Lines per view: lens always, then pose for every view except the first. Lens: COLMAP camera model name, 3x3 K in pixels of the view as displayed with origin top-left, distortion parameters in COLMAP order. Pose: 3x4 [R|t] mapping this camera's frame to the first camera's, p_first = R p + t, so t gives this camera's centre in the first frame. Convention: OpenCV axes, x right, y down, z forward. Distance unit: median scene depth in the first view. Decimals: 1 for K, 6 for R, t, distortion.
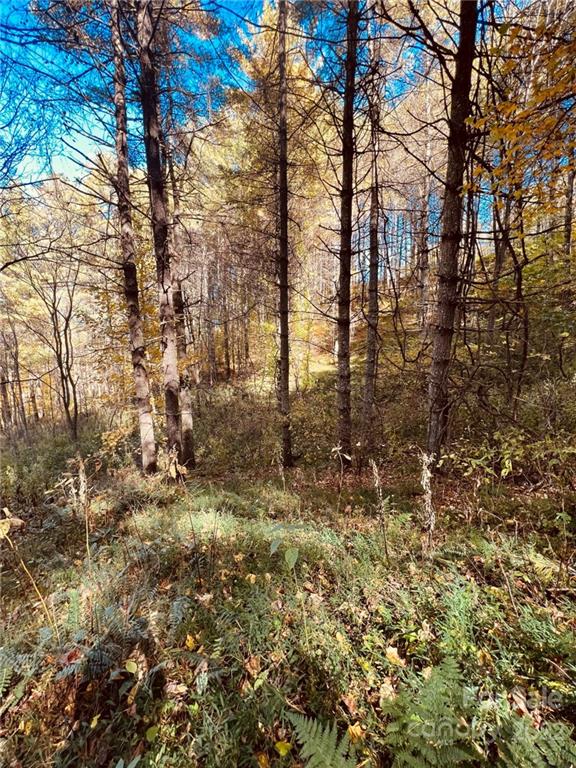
lens RADIAL K [[306.6, 0, 286.9], [0, 306.6, 385.4], [0, 0, 1]] dist [-0.001931, 0.000147]
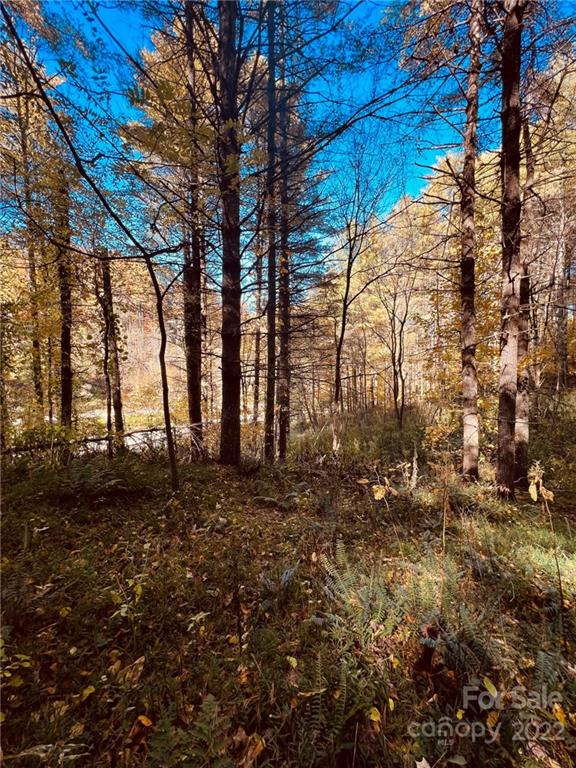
lens RADIAL K [[306.6, 0, 288.7], [0, 306.6, 385.4], [0, 0, 1]] dist [-0.001931, 0.000147]
pose [[0.575359, 0.072292, -0.814700, -0.020201], [-0.067381, 0.996890, 0.040873, -0.000431], [0.815121, 0.031378, 0.578440, -0.009423]]
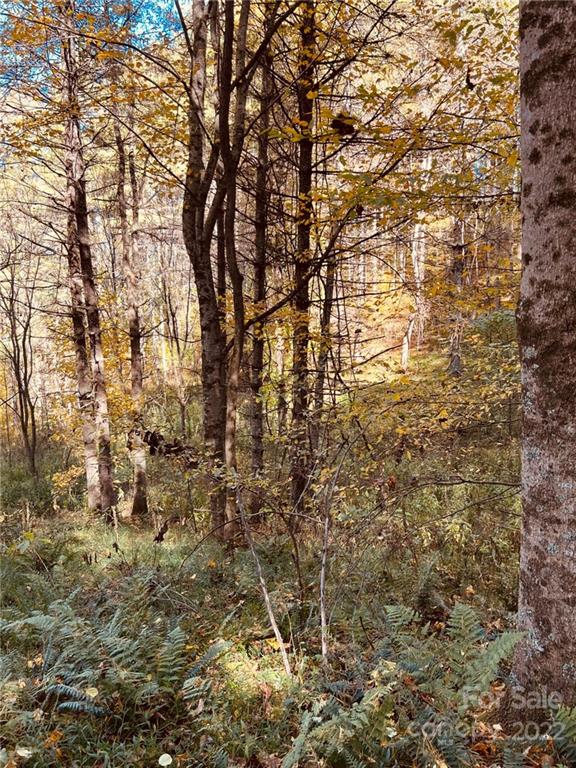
lens RADIAL K [[594.4, 0, 290.9], [0, 594.4, 383.4], [0, 0, 1]] dist [0.030894, 0.000024]
pose [[0.978027, 0.020199, -0.207496, 0.562483], [-0.015715, 0.999606, 0.023236, -0.201036], [0.207884, -0.019464, 0.977960, -0.756129]]
